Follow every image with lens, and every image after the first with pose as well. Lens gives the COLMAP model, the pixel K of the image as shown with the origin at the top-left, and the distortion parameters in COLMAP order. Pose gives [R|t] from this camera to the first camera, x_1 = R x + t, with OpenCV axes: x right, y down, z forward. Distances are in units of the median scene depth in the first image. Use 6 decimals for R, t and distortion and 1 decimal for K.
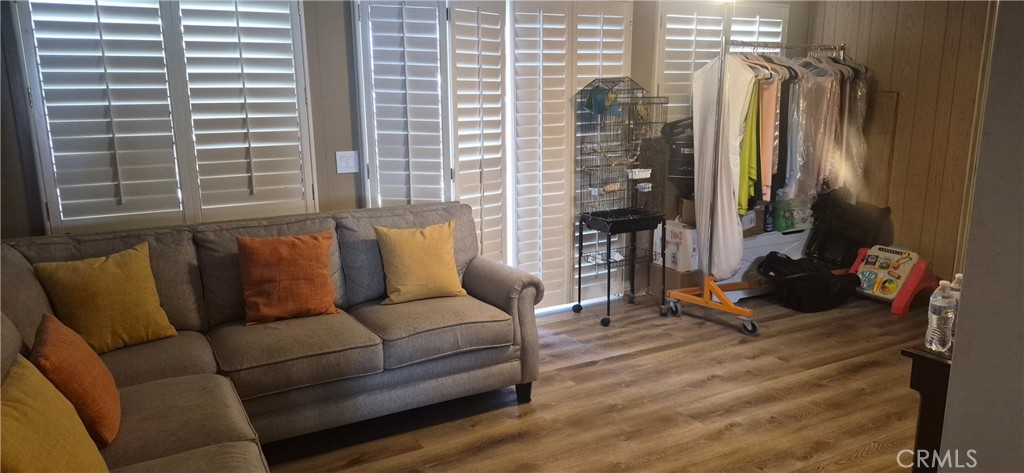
lens RADIAL K [[720.7, 0, 512.0], [0, 720.7, 236.5], [0, 0, 1]] dist [0.116125, -0.176778]
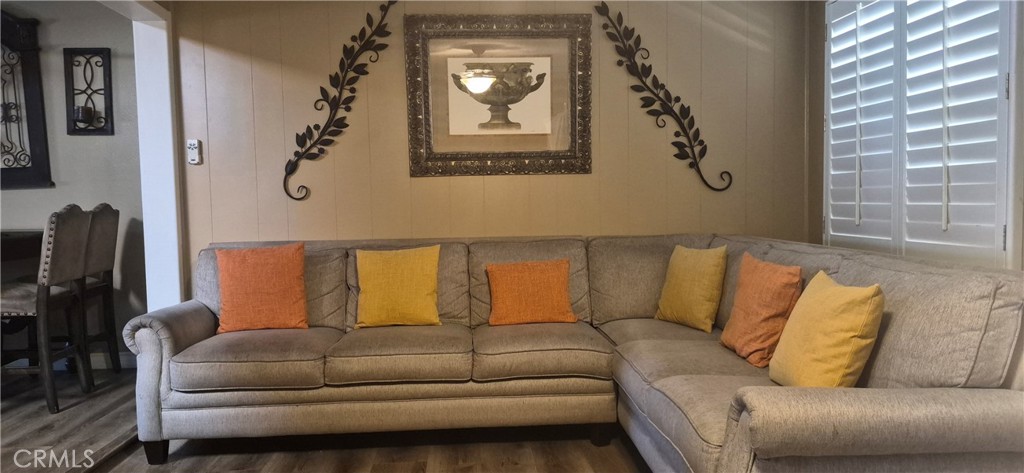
lens RADIAL K [[720.7, 0, 512.0], [0, 720.7, 236.5], [0, 0, 1]] dist [0.116125, -0.176778]
pose [[-0.414438, 0.064959, -0.907756, 0.460601], [-0.160558, 0.976585, 0.143188, -0.080620], [0.895803, 0.205090, -0.394304, 0.833909]]
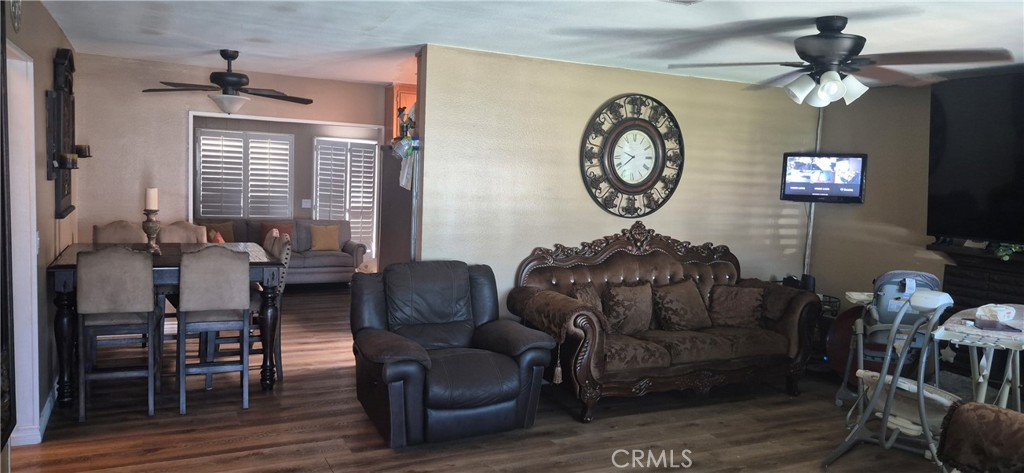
lens RADIAL K [[720.7, 0, 512.0], [0, 720.7, 236.5], [0, 0, 1]] dist [0.116125, -0.176778]
pose [[0.997713, 0.057608, -0.035358, 0.588023], [-0.061313, 0.991512, -0.114648, 0.259740], [0.028454, 0.116554, 0.992777, -1.496825]]
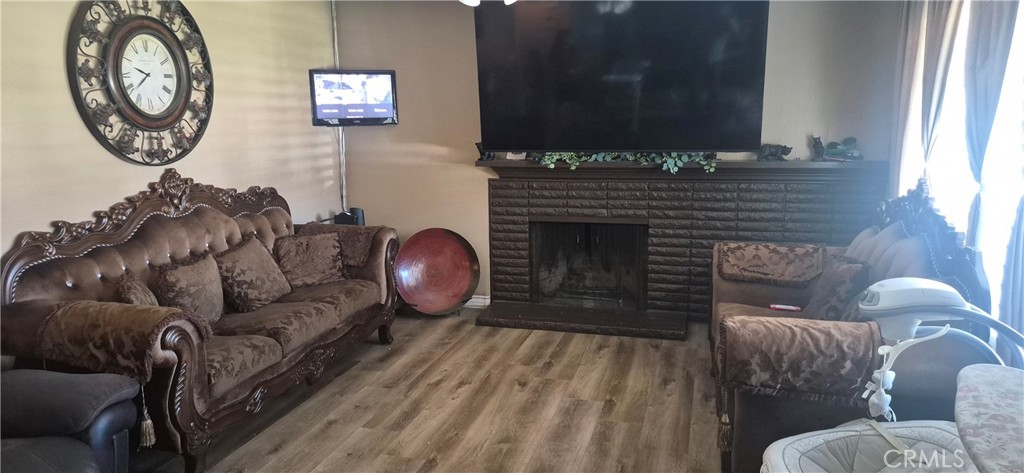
lens RADIAL K [[708.0, 0, 523.2], [0, 708.0, 231.3], [0, 0, 1]] dist [0.103685, -0.159125]
pose [[0.690228, -0.118055, 0.713897, 0.415177], [0.147101, 0.988892, 0.021306, 0.189255], [-0.708482, 0.090308, 0.699927, -1.119551]]
